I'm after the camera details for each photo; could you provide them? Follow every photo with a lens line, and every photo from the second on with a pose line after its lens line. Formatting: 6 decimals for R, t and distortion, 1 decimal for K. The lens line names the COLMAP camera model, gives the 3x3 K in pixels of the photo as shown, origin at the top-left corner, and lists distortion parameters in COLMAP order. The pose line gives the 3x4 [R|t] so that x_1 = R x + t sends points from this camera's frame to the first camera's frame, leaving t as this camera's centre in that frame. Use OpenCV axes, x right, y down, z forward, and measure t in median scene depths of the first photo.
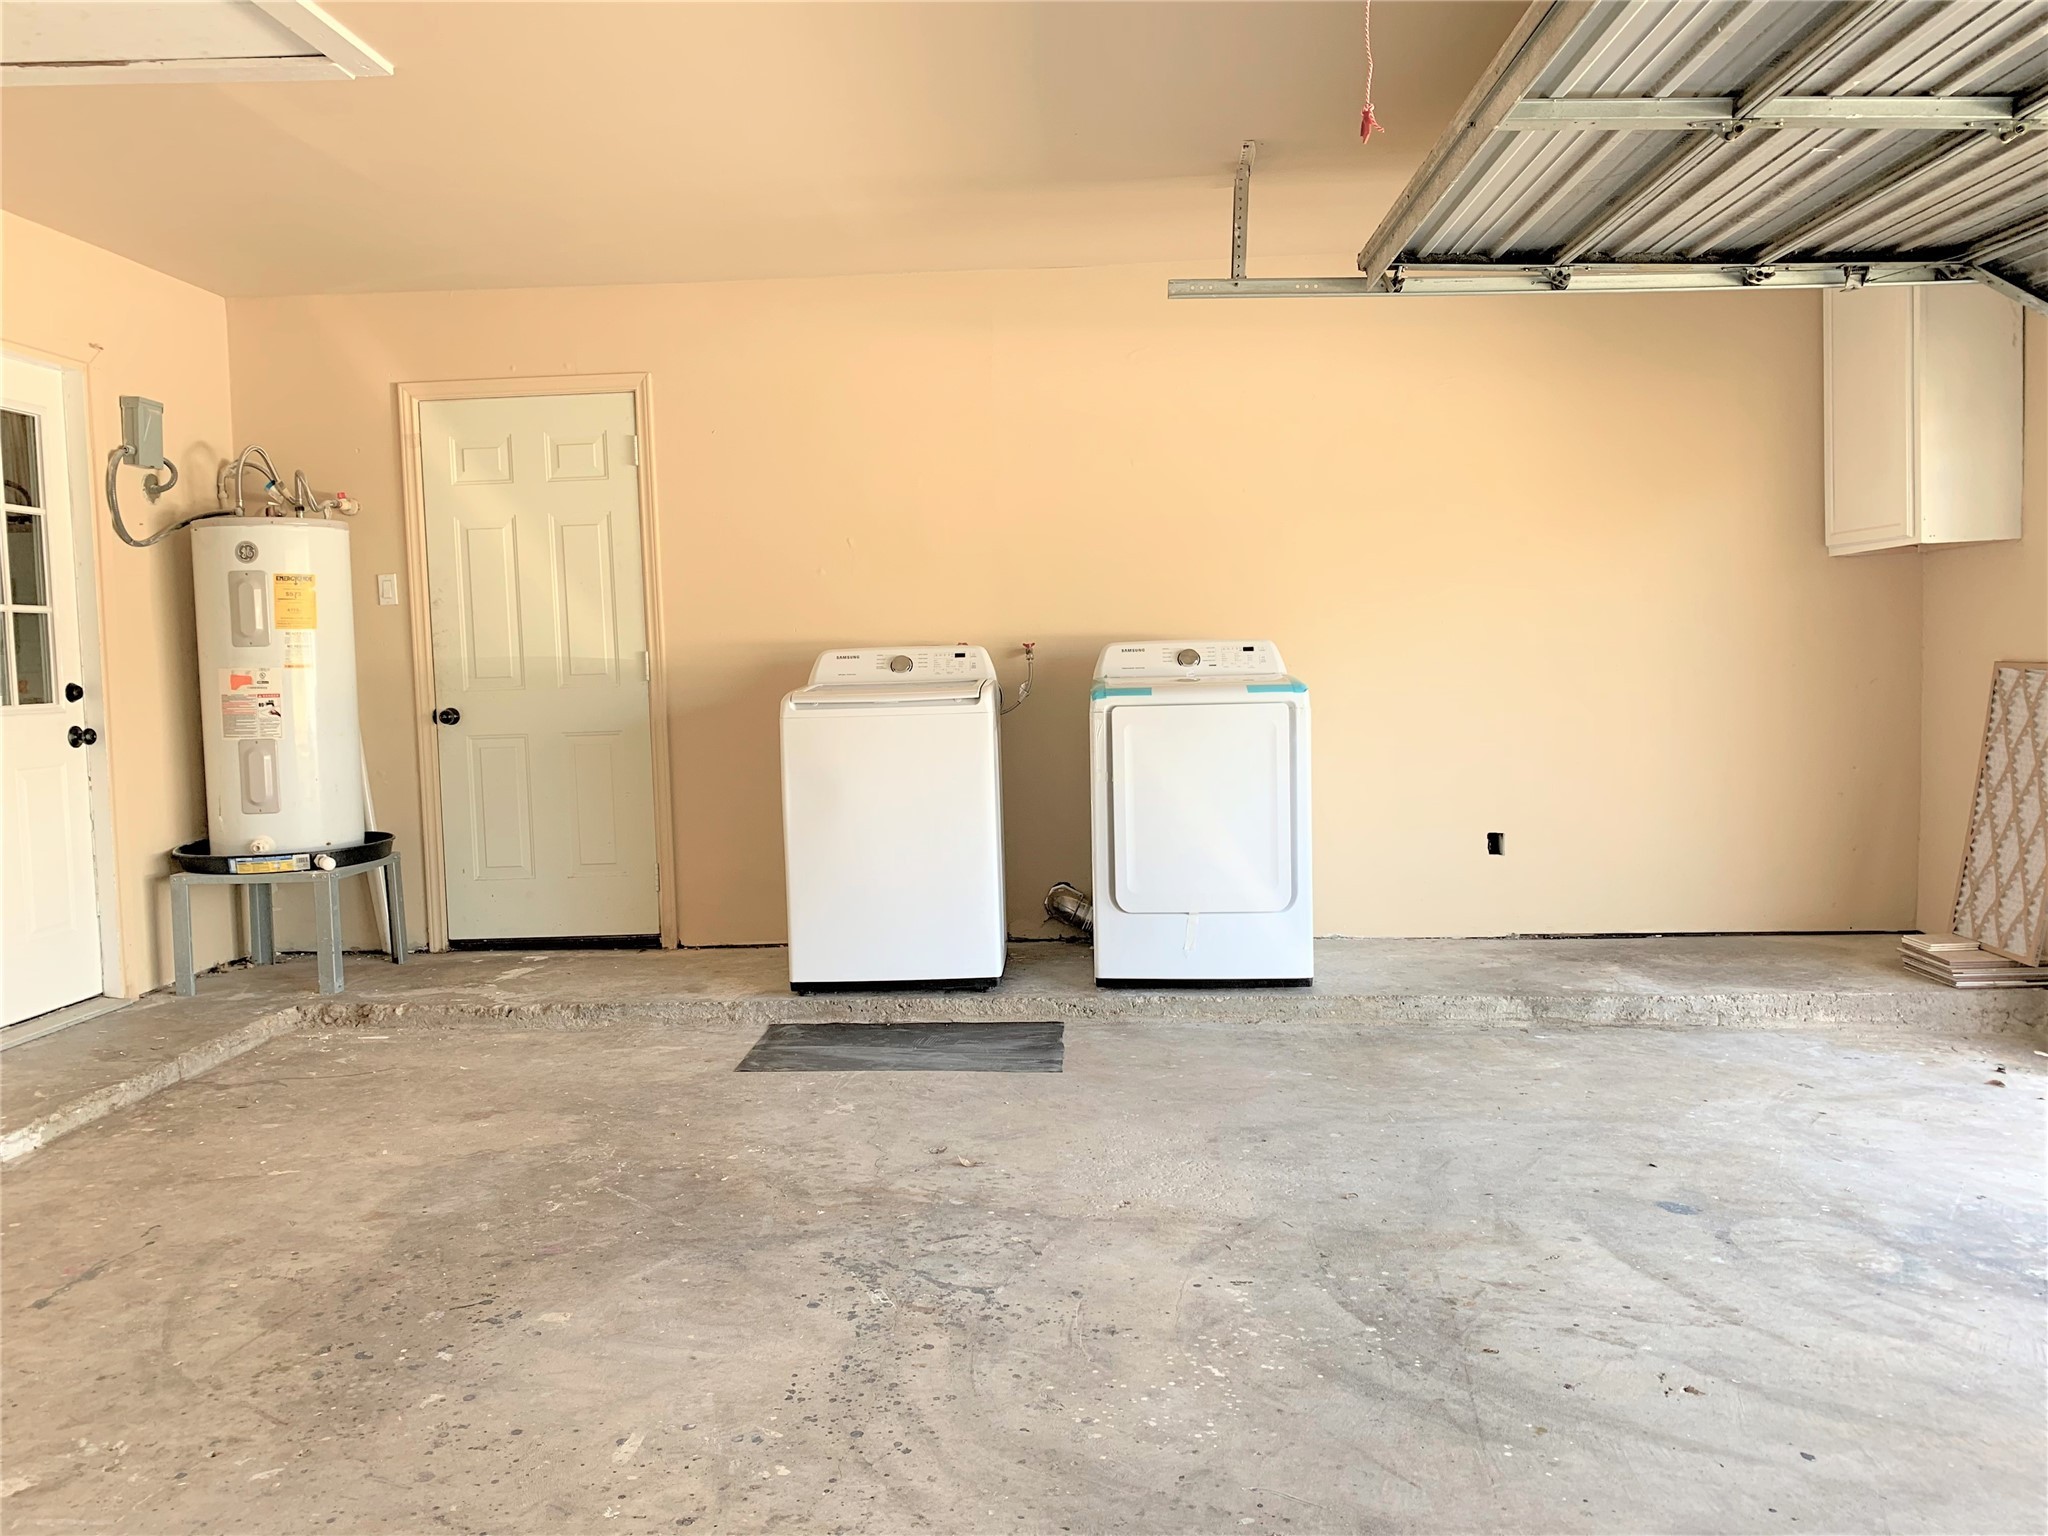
lens RADIAL K [[1580.1, 0, 1001.4], [0, 1580.1, 757.0], [0, 0, 1]] dist [0.027371, -0.032130]
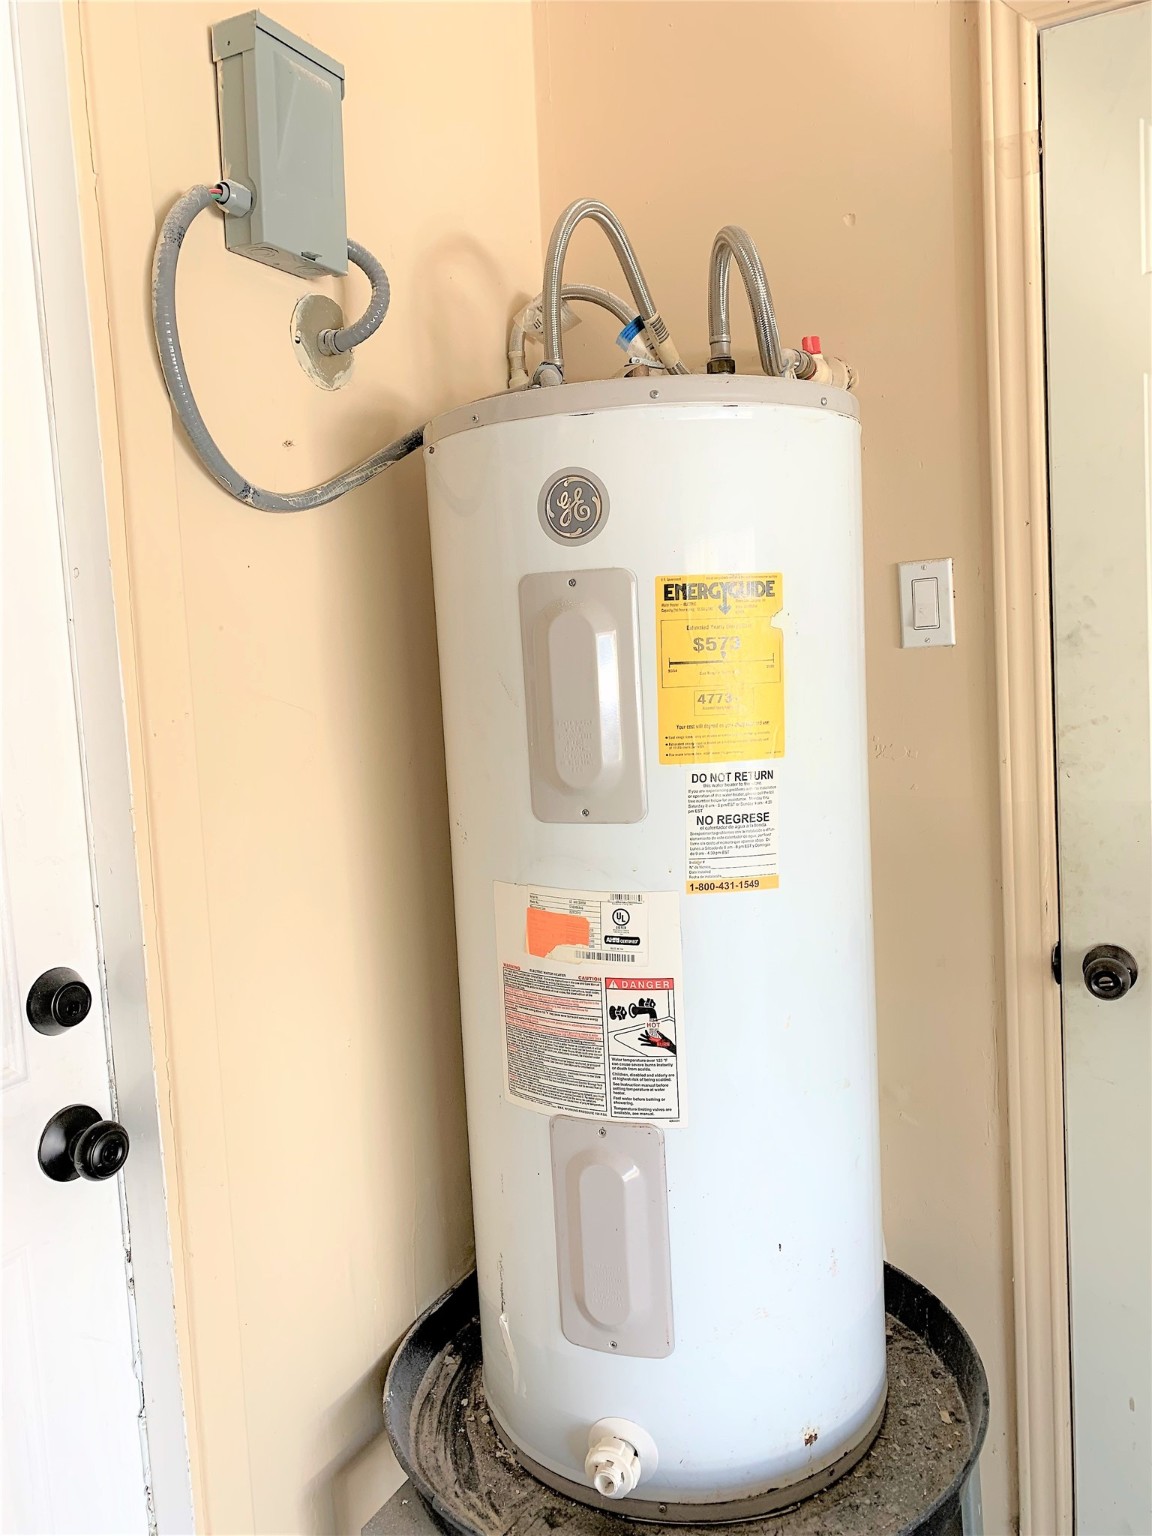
lens RADIAL K [[1185.1, 0, 578.8], [0, 1185.1, 756.8], [0, 0, 1]] dist [0.027371, -0.032130]
pose [[0.906324, 0.018651, -0.422171, -0.377338], [0.001291, 0.998899, 0.046901, -0.092228], [0.422581, -0.043053, 0.905302, 0.792127]]
